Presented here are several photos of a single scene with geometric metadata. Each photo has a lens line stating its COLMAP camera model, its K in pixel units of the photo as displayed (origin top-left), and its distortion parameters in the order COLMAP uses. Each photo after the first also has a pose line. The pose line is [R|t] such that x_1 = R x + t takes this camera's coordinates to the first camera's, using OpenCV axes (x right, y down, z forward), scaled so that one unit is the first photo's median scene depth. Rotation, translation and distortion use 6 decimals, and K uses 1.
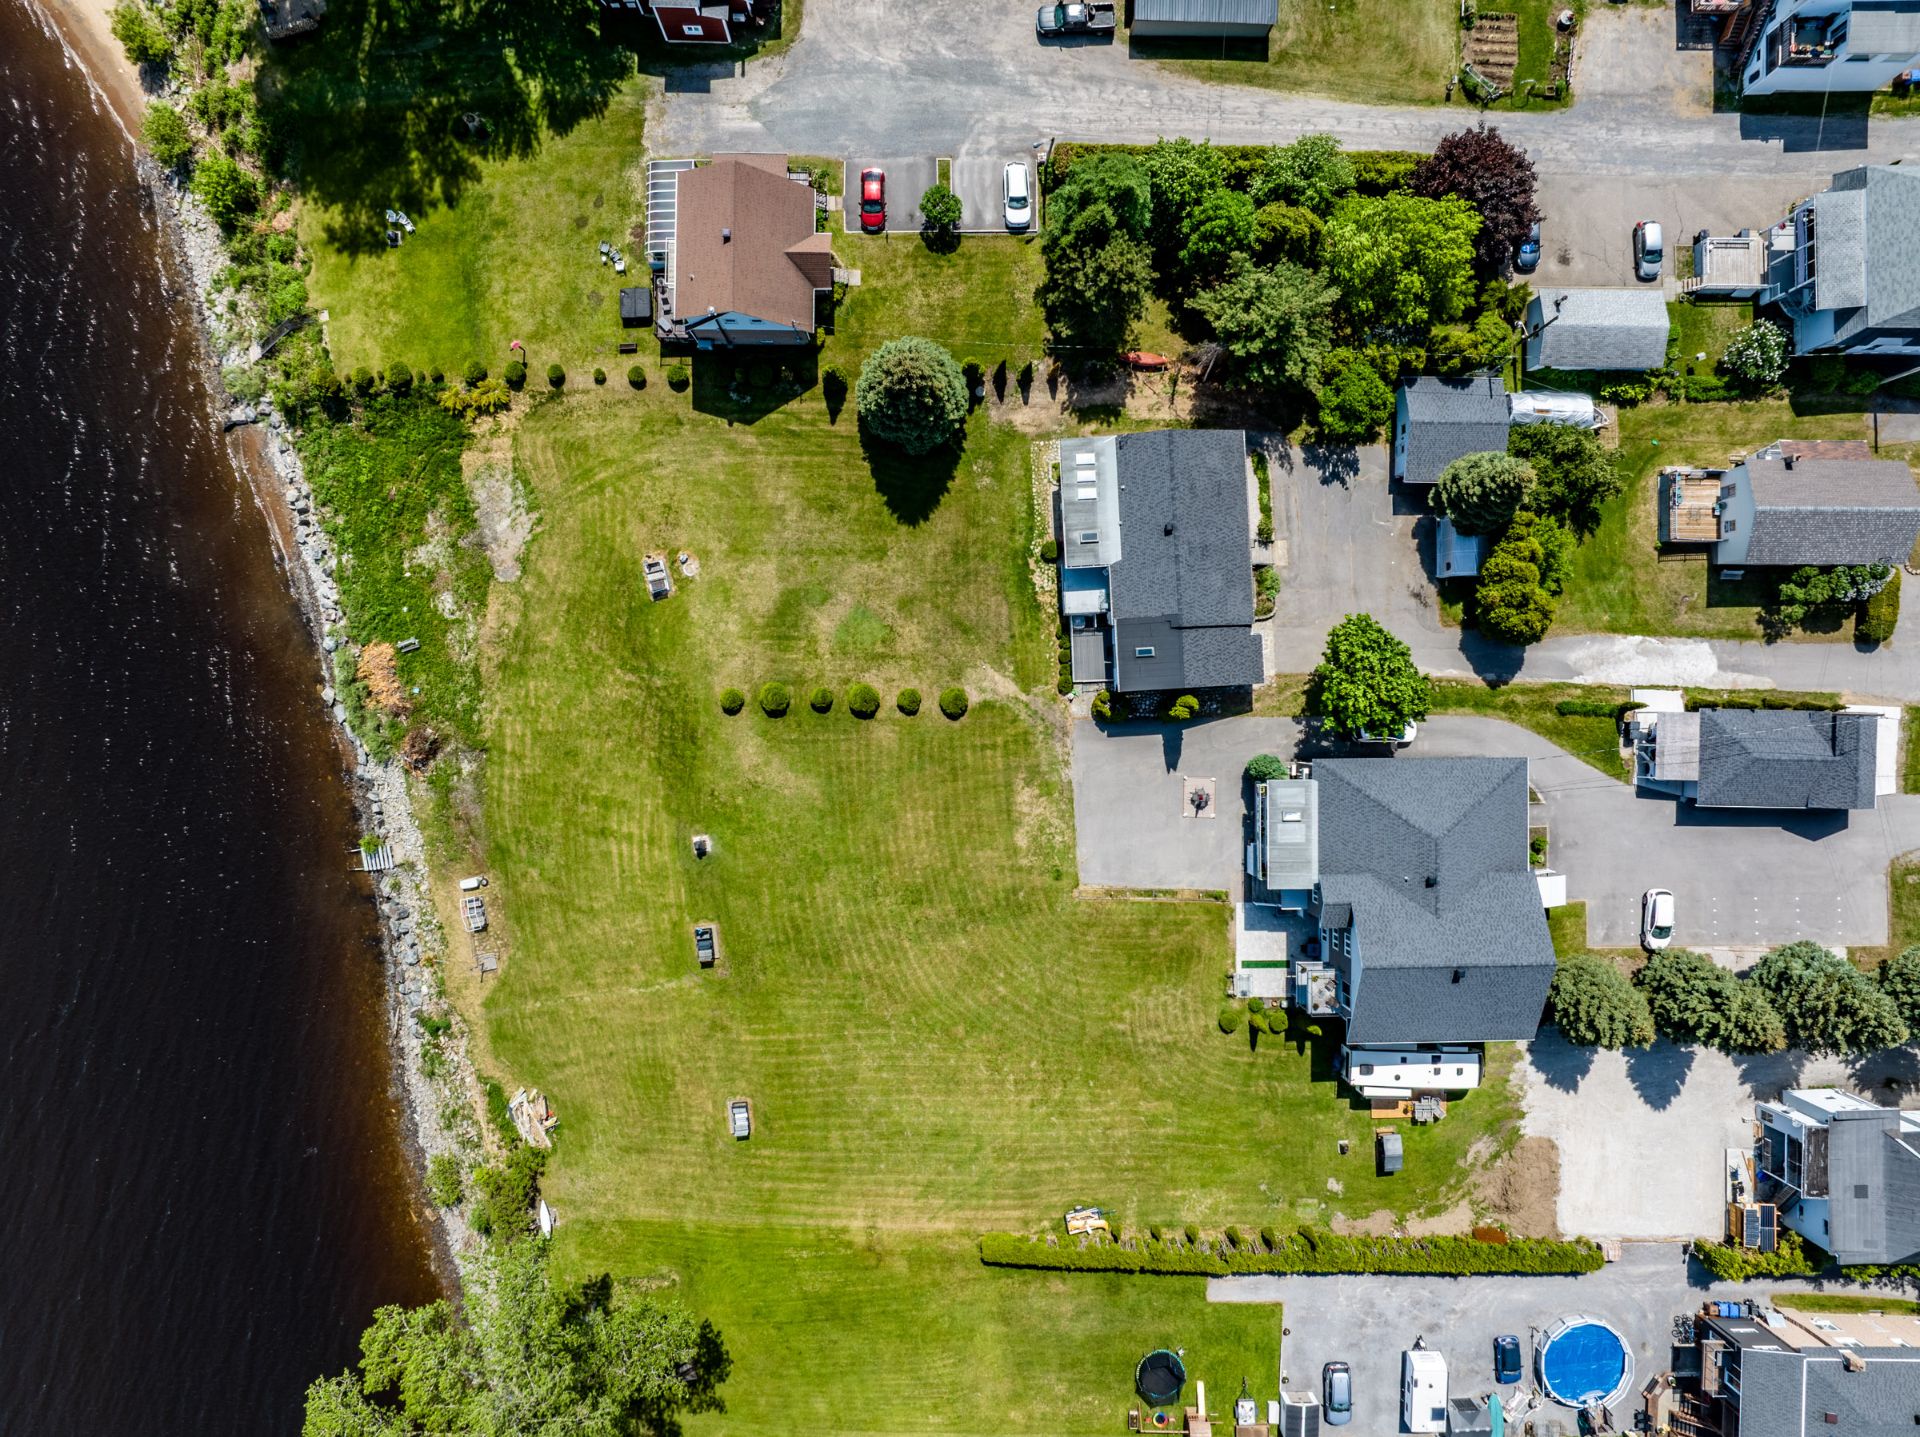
lens RADIAL K [[1356.2, 0, 956.2], [0, 1356.2, 717.0], [0, 0, 1]] dist [-0.028859, -0.000521]
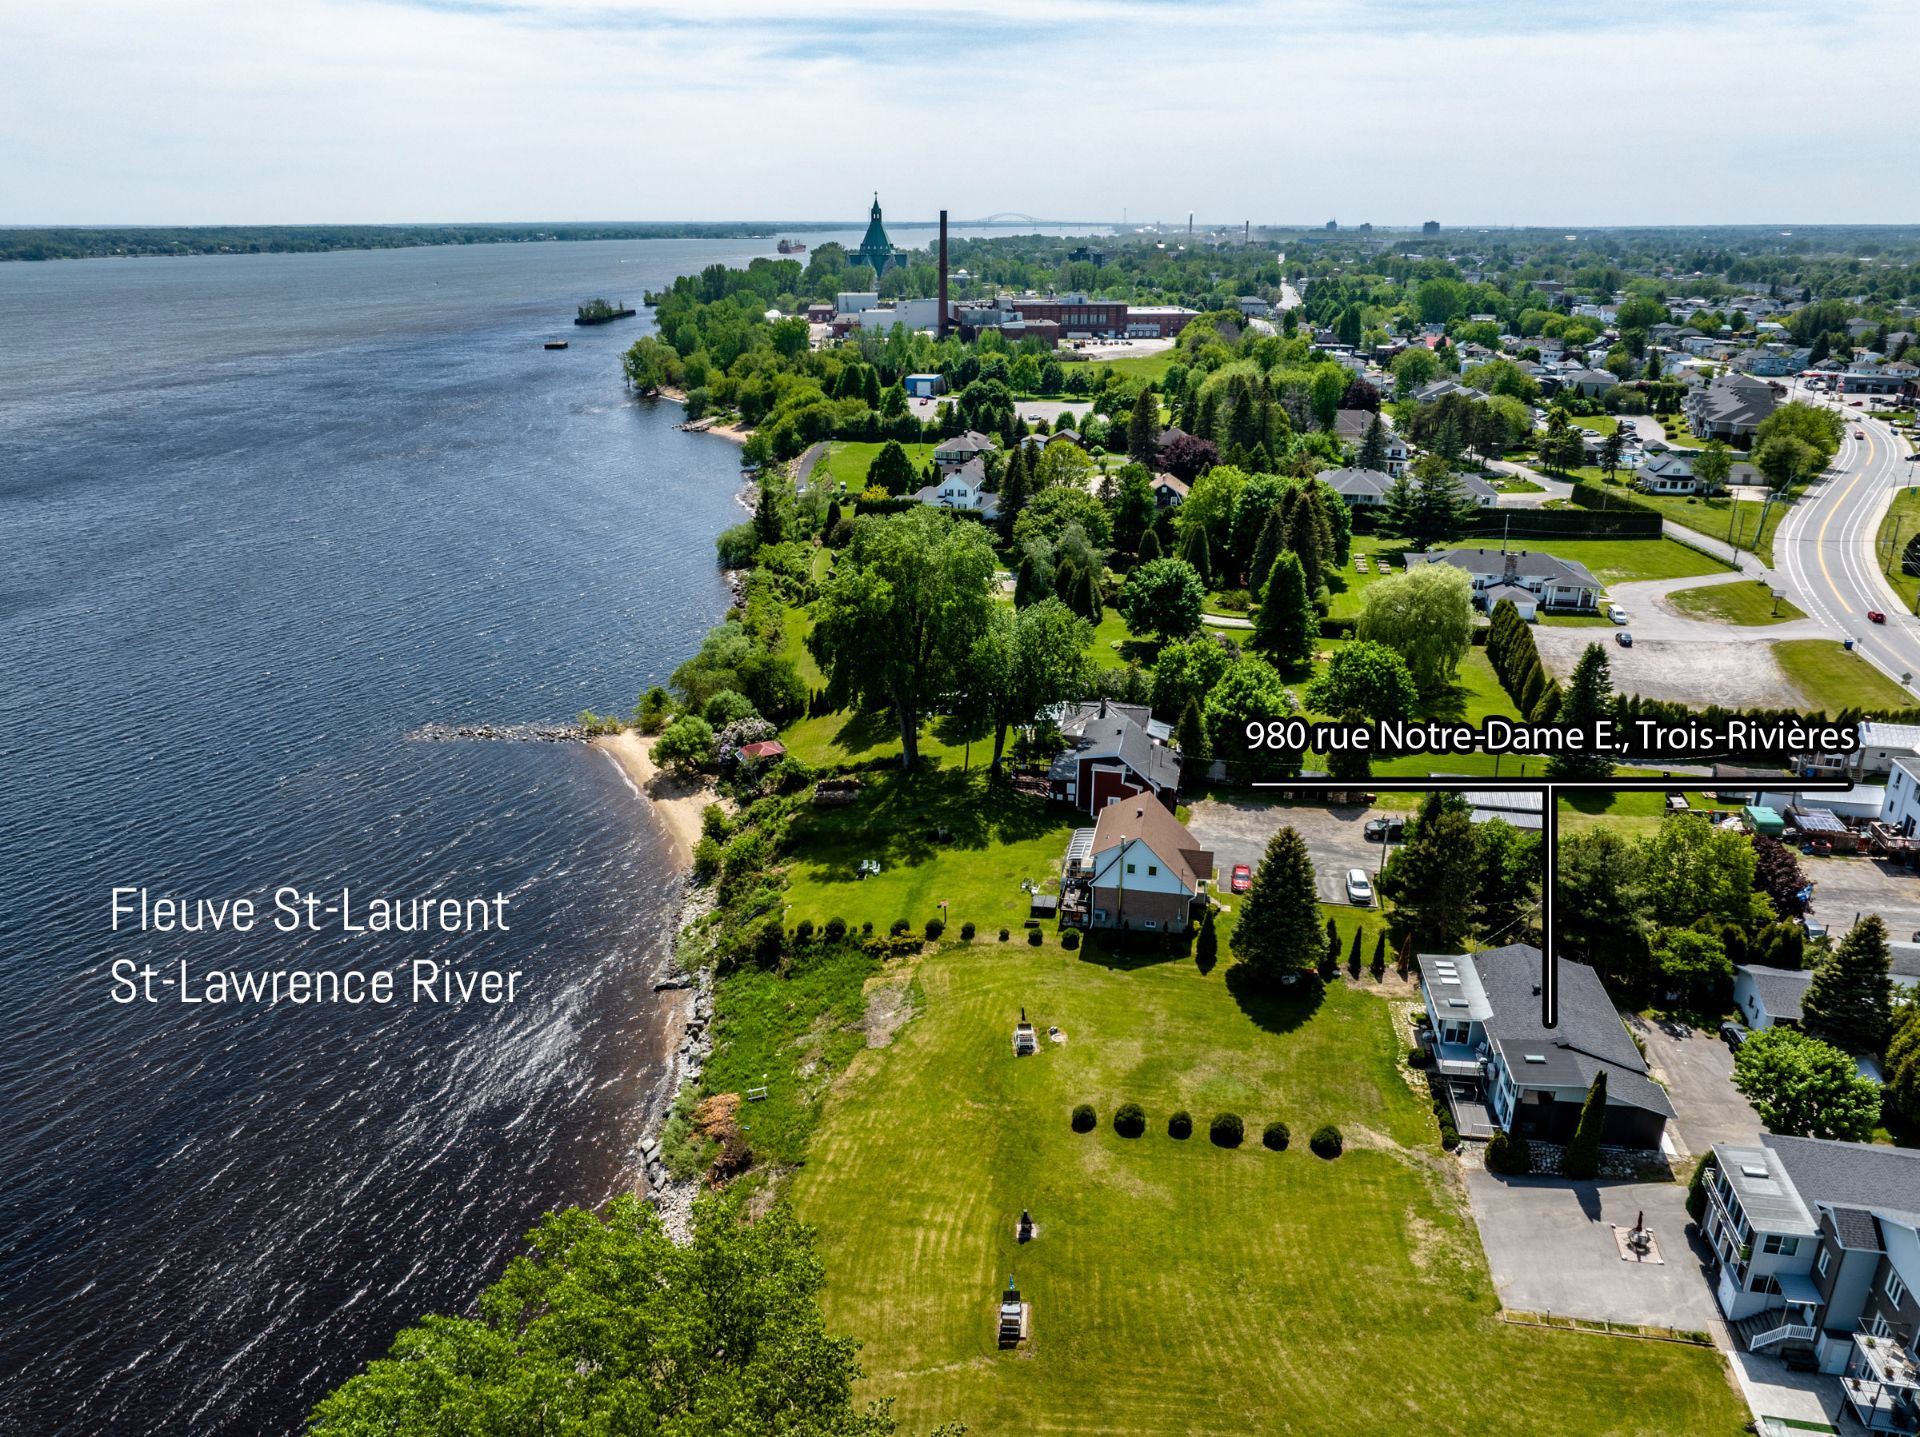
lens RADIAL K [[1356.2, 0, 964.5], [0, 1356.2, 716.8], [0, 0, 1]] dist [-0.028859, -0.000521]
pose [[0.980637, 0.053247, -0.188454, -0.084488], [-0.195240, 0.340616, -0.919708, 0.774250], [0.015219, 0.938693, 0.344417, 0.410486]]
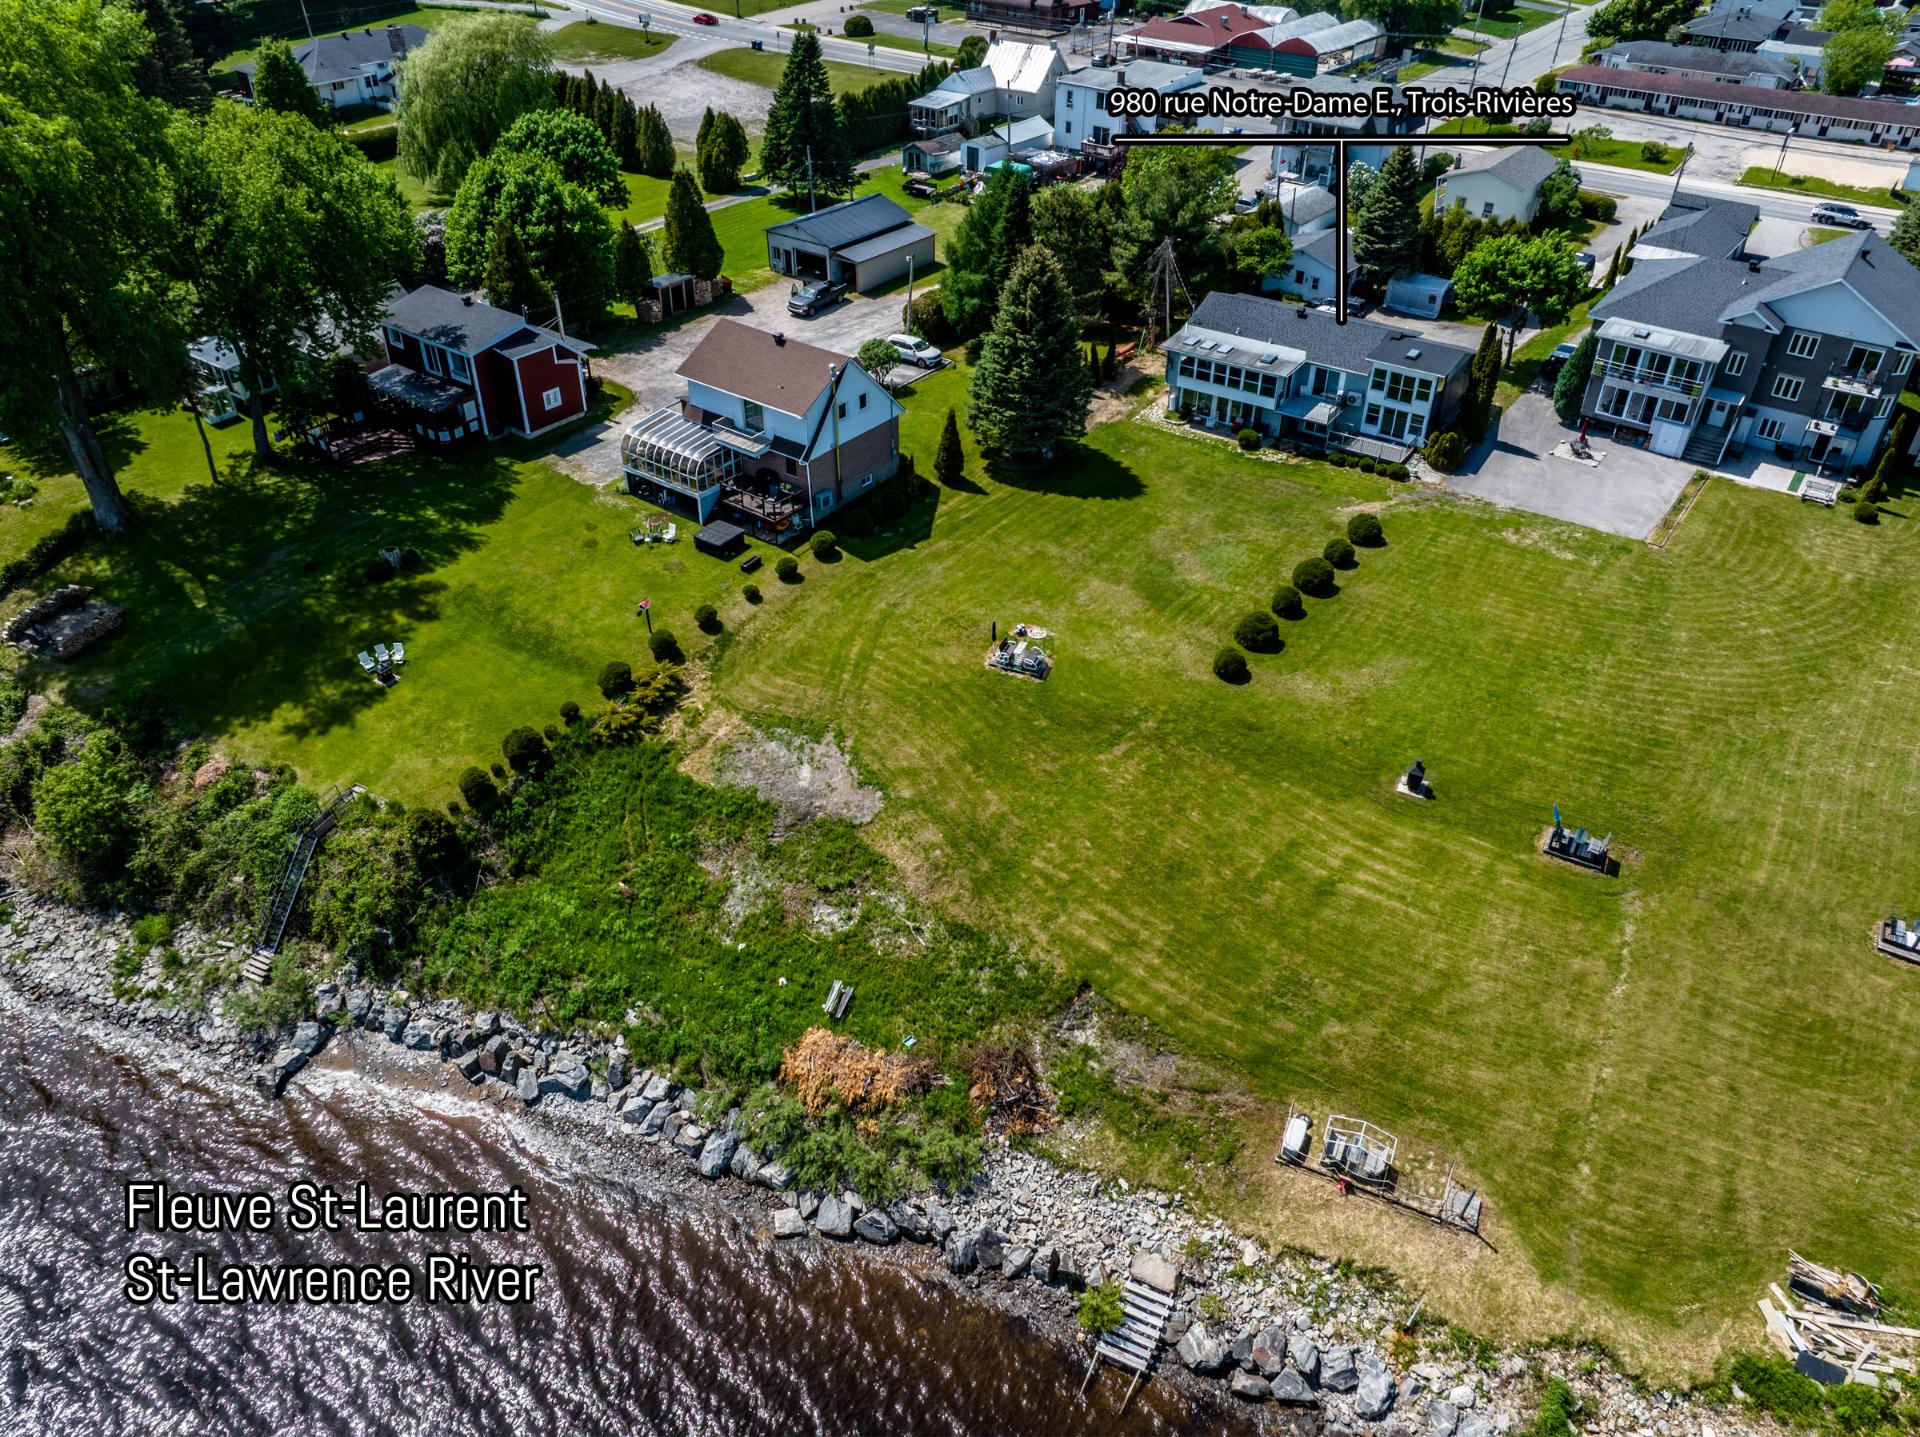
lens RADIAL K [[1356.2, 0, 958.5], [0, 1356.2, 714.8], [0, 0, 1]] dist [-0.028859, -0.000521]
pose [[0.594649, -0.483820, 0.642114, -0.697579], [0.803976, 0.353821, -0.477947, 0.212552], [0.004047, 0.800455, 0.599379, 0.607446]]
